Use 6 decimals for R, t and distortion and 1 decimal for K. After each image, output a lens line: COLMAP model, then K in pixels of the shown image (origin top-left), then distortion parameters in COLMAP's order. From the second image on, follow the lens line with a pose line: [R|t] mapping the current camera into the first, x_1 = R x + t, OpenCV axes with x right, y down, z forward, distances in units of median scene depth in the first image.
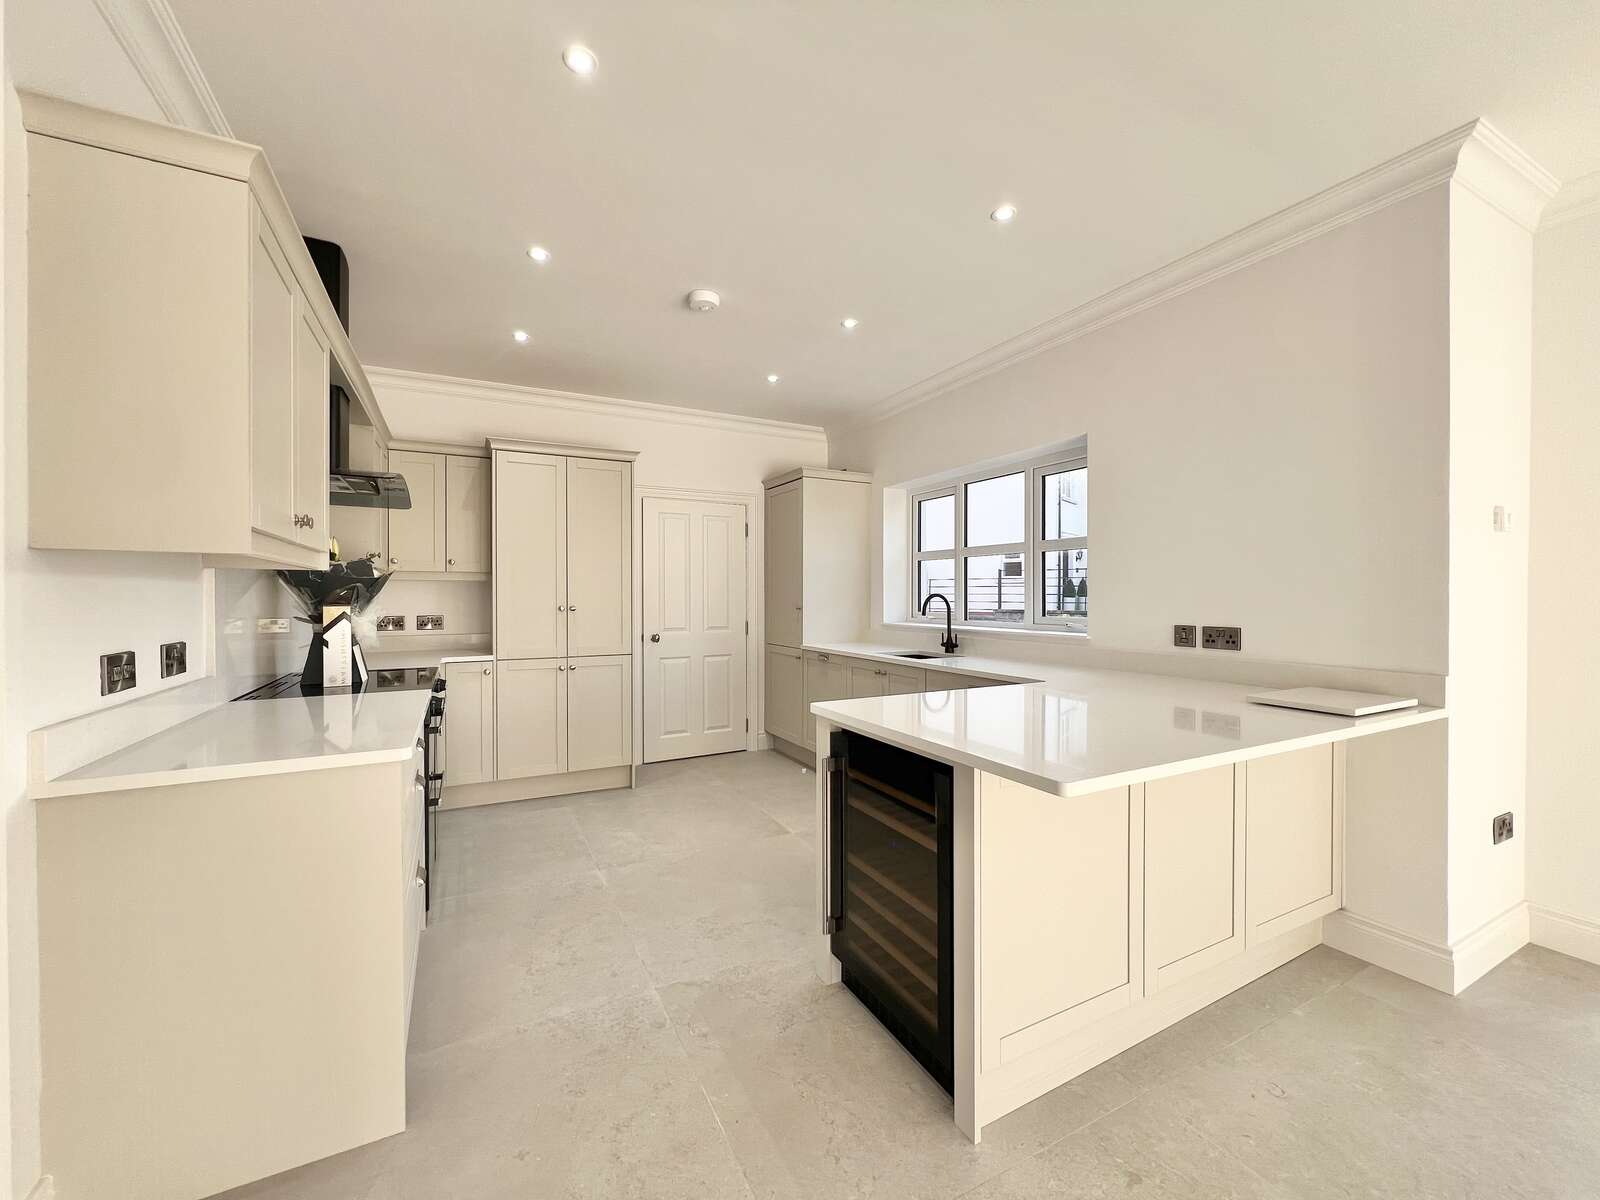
lens RADIAL K [[643.1, 0, 795.4], [0, 643.1, 599.2], [0, 0, 1]] dist [-0.000373, -0.000592]
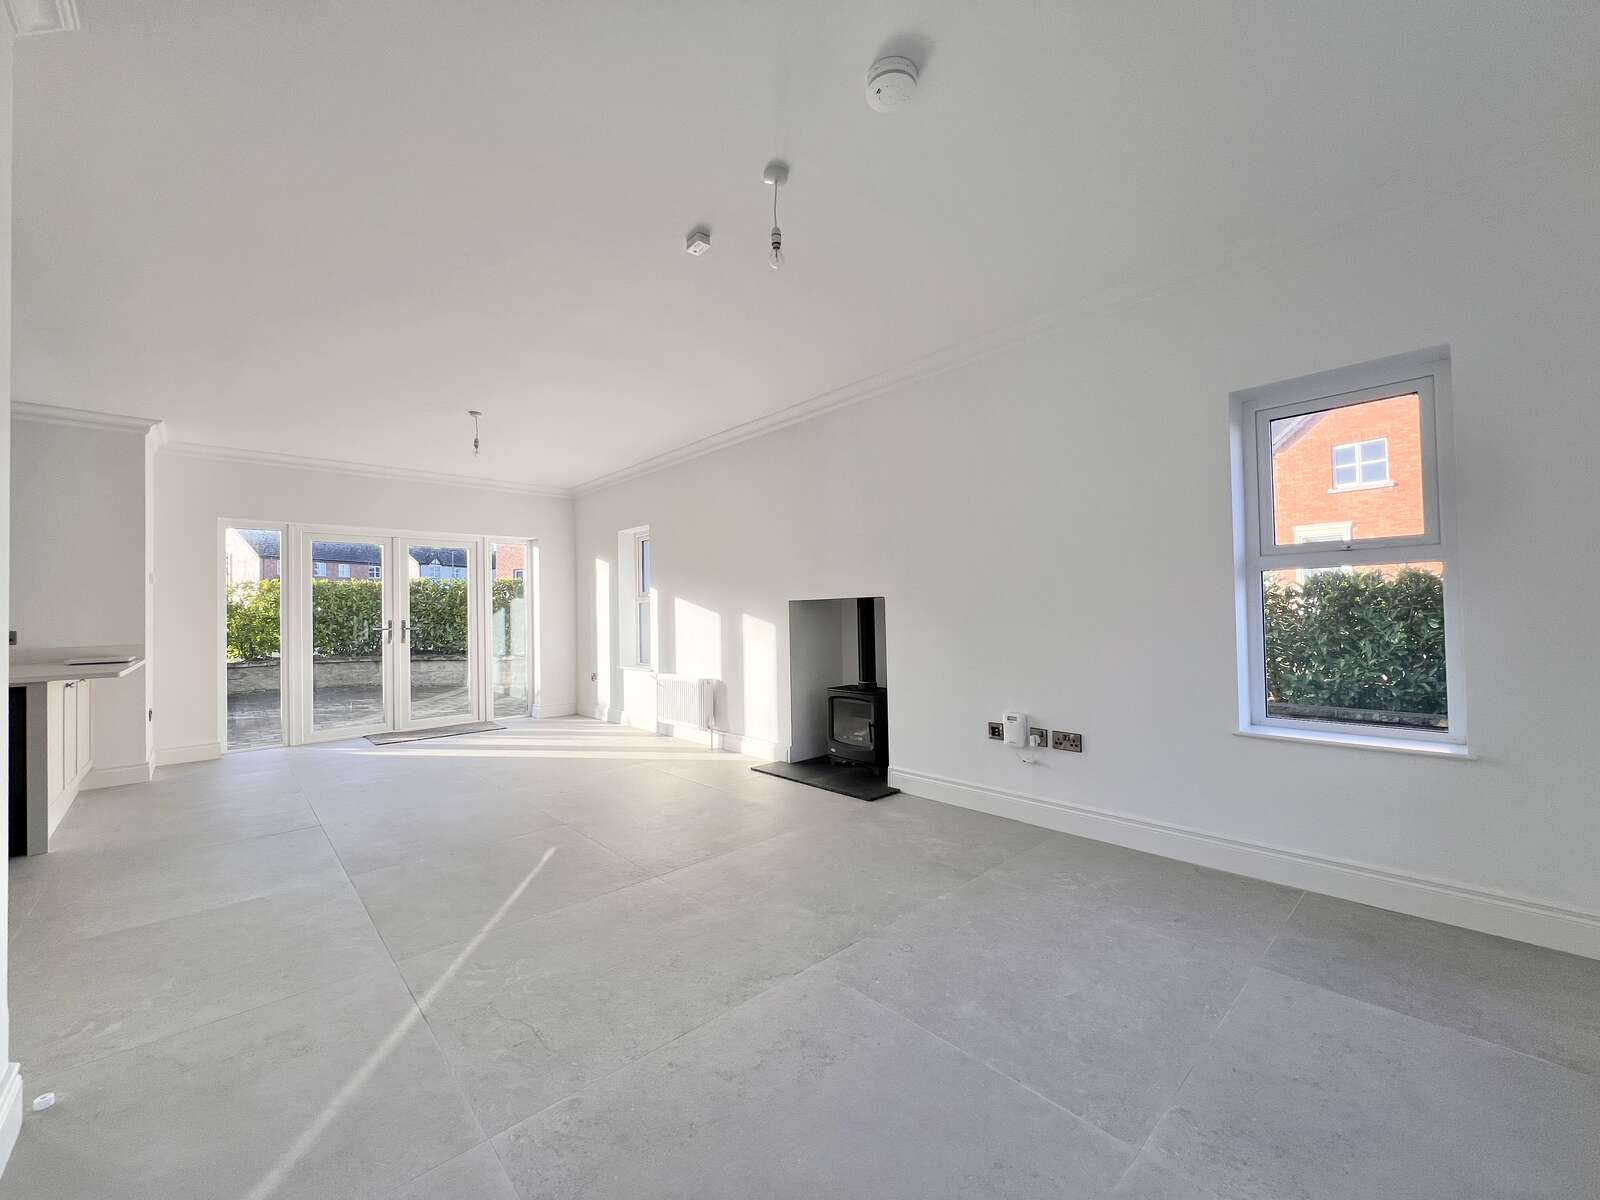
lens RADIAL K [[643.1, 0, 794.7], [0, 643.1, 600.7], [0, 0, 1]] dist [-0.000373, -0.000592]
pose [[-0.263592, 0.023376, 0.964351, -0.993051], [0.028401, 0.999461, -0.016464, 0.033418], [-0.964216, 0.023049, -0.264114, -0.349507]]
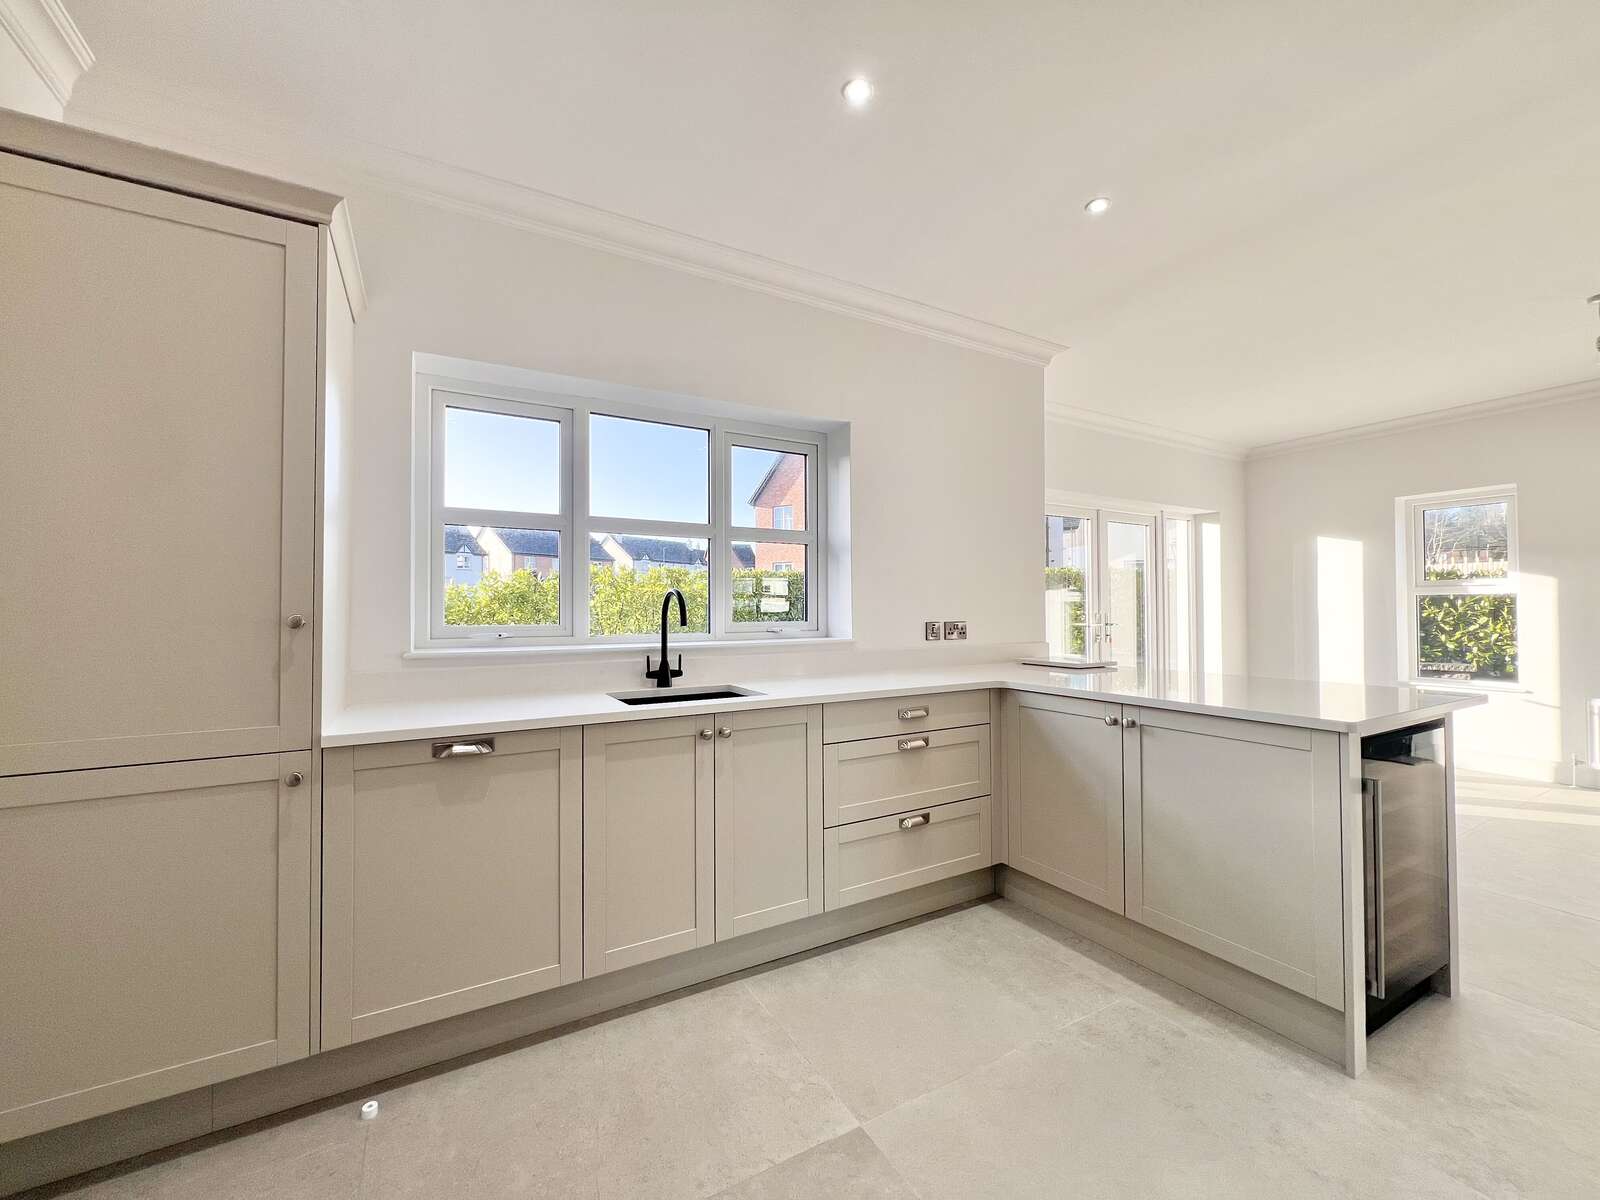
lens RADIAL K [[643.1, 0, 782.6], [0, 643.1, 597.5], [0, 0, 1]] dist [-0.000373, -0.000592]
pose [[-0.034148, 0.022024, 0.999174, -0.402053], [0.012102, 0.999693, -0.021622, 0.013750], [-0.999344, 0.011354, -0.034404, 0.959847]]
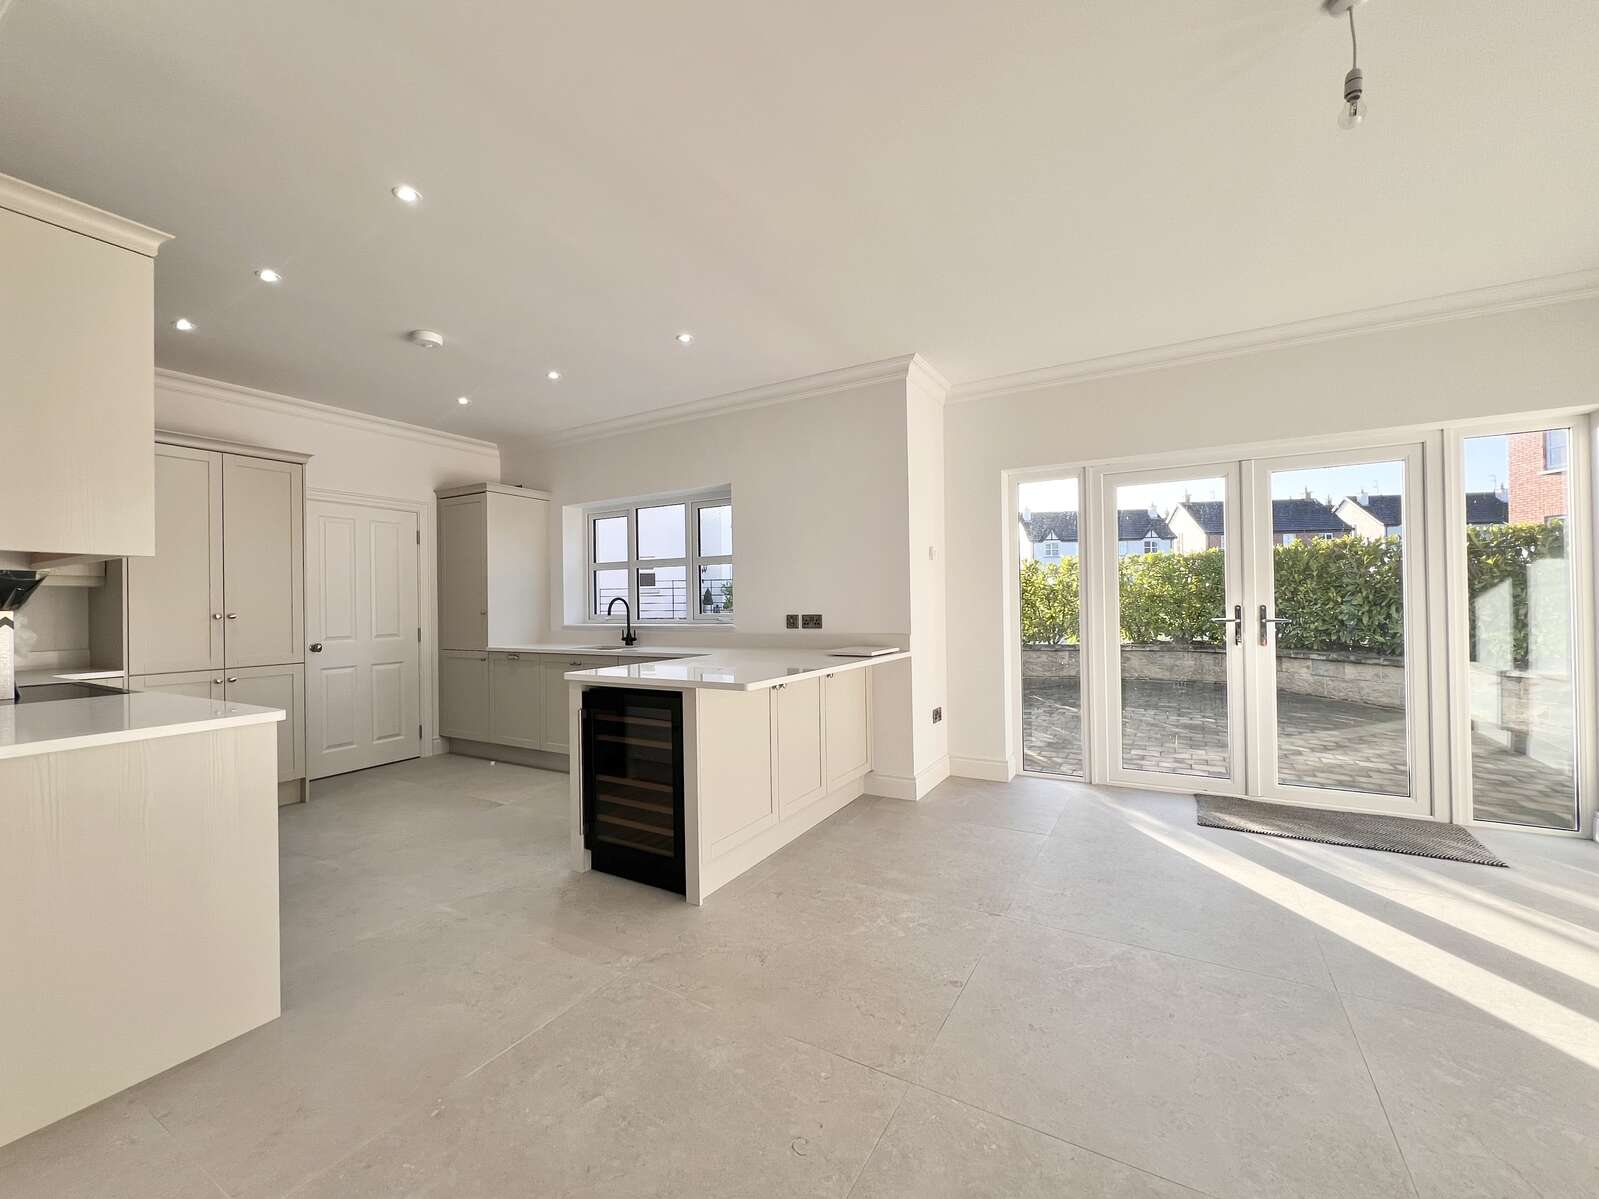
lens RADIAL K [[642.7, 0, 798.0], [0, 642.7, 601.9], [0, 0, 1]] dist [-0.000373, -0.000592]
pose [[0.844154, -0.010812, 0.535991, -0.158301], [0.017825, 0.999810, -0.007906, 0.016578], [-0.535804, 0.016228, 0.844187, -0.235244]]
